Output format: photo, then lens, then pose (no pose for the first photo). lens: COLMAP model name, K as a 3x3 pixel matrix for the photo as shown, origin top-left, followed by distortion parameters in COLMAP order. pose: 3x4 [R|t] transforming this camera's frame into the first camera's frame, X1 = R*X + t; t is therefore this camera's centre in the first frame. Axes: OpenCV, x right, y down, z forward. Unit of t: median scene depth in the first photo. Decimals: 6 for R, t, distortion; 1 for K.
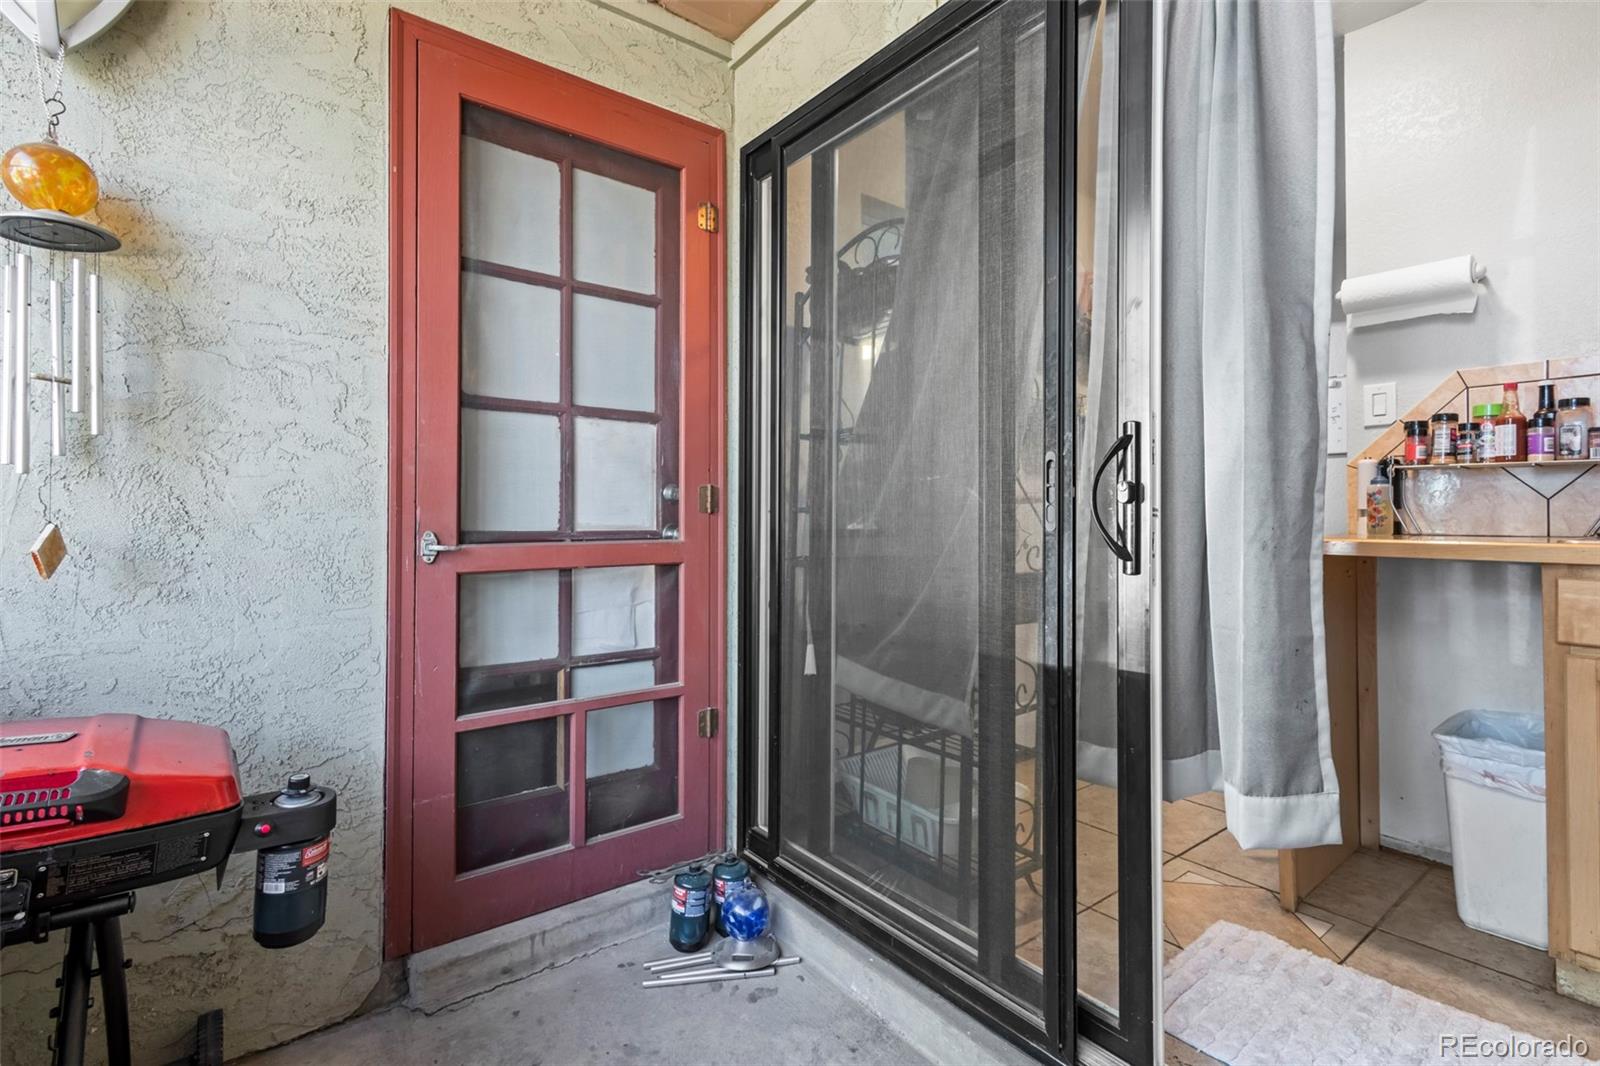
lens RADIAL K [[742.5, 0, 796.0], [0, 742.5, 521.0], [0, 0, 1]] dist [0.006144, -0.002259]
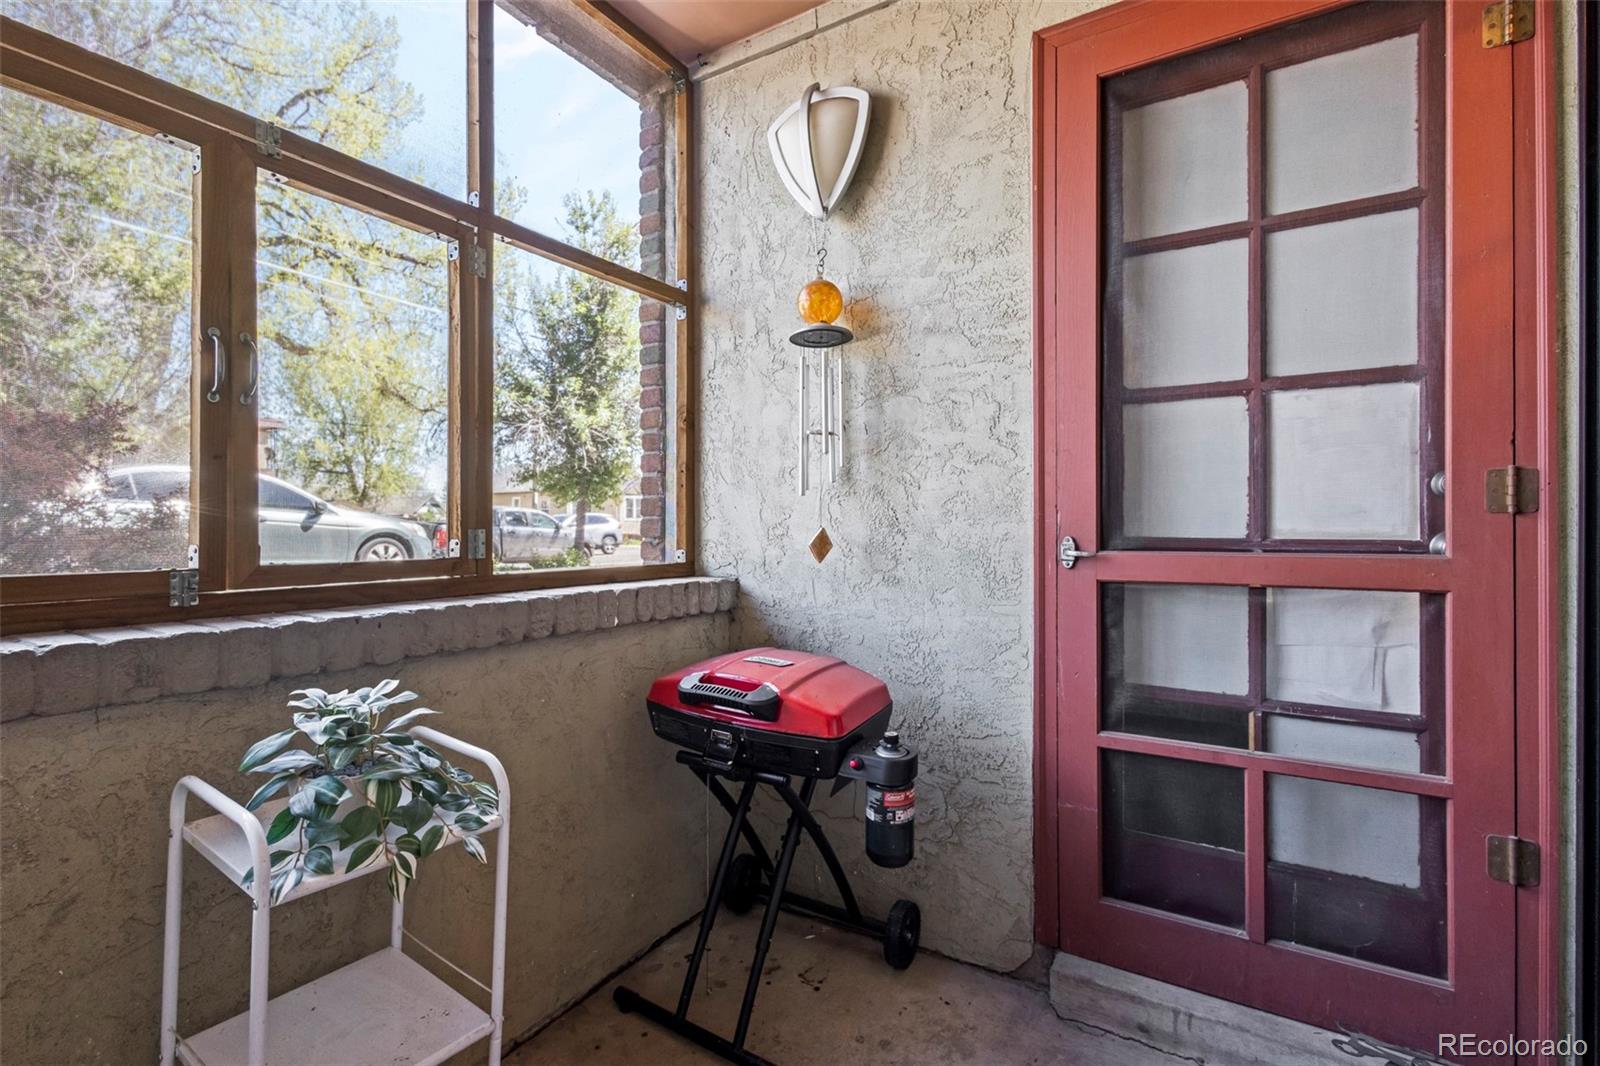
lens RADIAL K [[742.5, 0, 795.3], [0, 742.5, 531.7], [0, 0, 1]] dist [0.006144, -0.002259]
pose [[0.349142, 0.008729, -0.937029, 0.316016], [-0.001527, 0.999961, 0.008746, -0.000328], [0.937069, -0.001623, 0.349142, 0.314771]]
